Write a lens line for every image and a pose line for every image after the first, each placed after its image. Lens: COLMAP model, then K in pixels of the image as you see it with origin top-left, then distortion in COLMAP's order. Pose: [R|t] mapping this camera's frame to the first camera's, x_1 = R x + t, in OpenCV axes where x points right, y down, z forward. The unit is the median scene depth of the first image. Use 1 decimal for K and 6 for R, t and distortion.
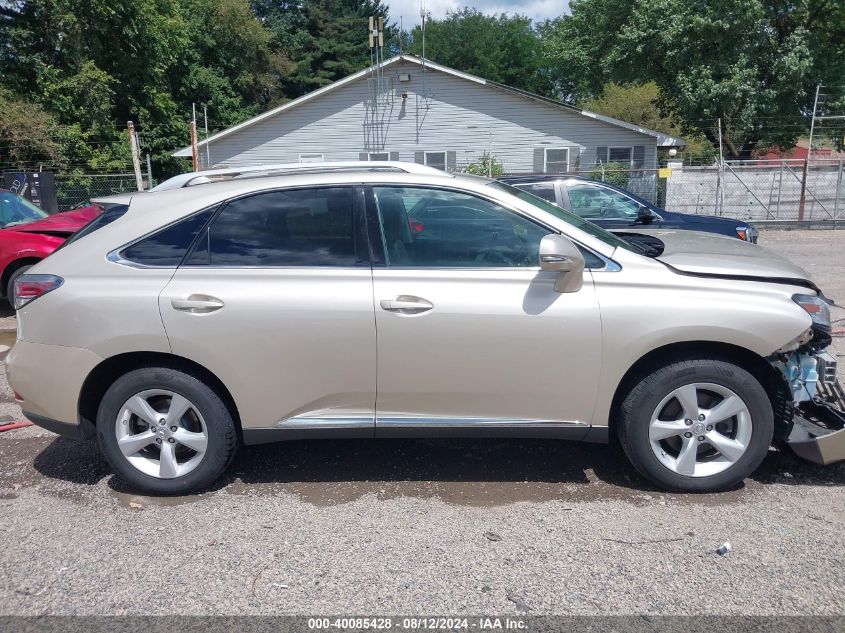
lens RADIAL K [[608.3, 0, 422.5], [0, 608.3, 316.5], [0, 0, 1]] dist [0.000471, 0.001222]
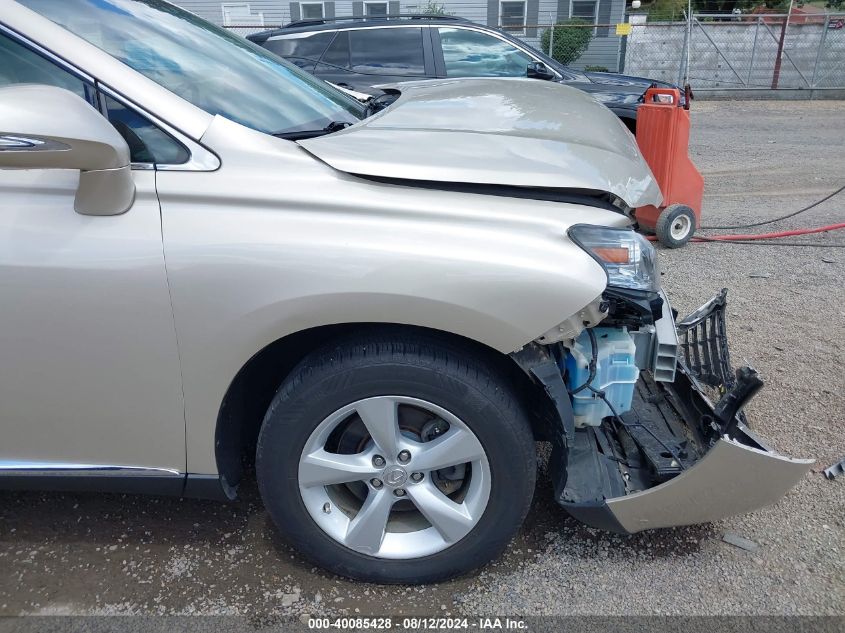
lens RADIAL K [[584.8, 0, 422.5], [0, 584.8, 316.5], [0, 0, 1]] dist [-0.002394, -0.001069]
pose [[0.999775, 0.001278, 0.021178, 0.465236], [-0.005780, 0.976840, 0.213892, -0.060573], [-0.020414, -0.213966, 0.976628, 0.526571]]
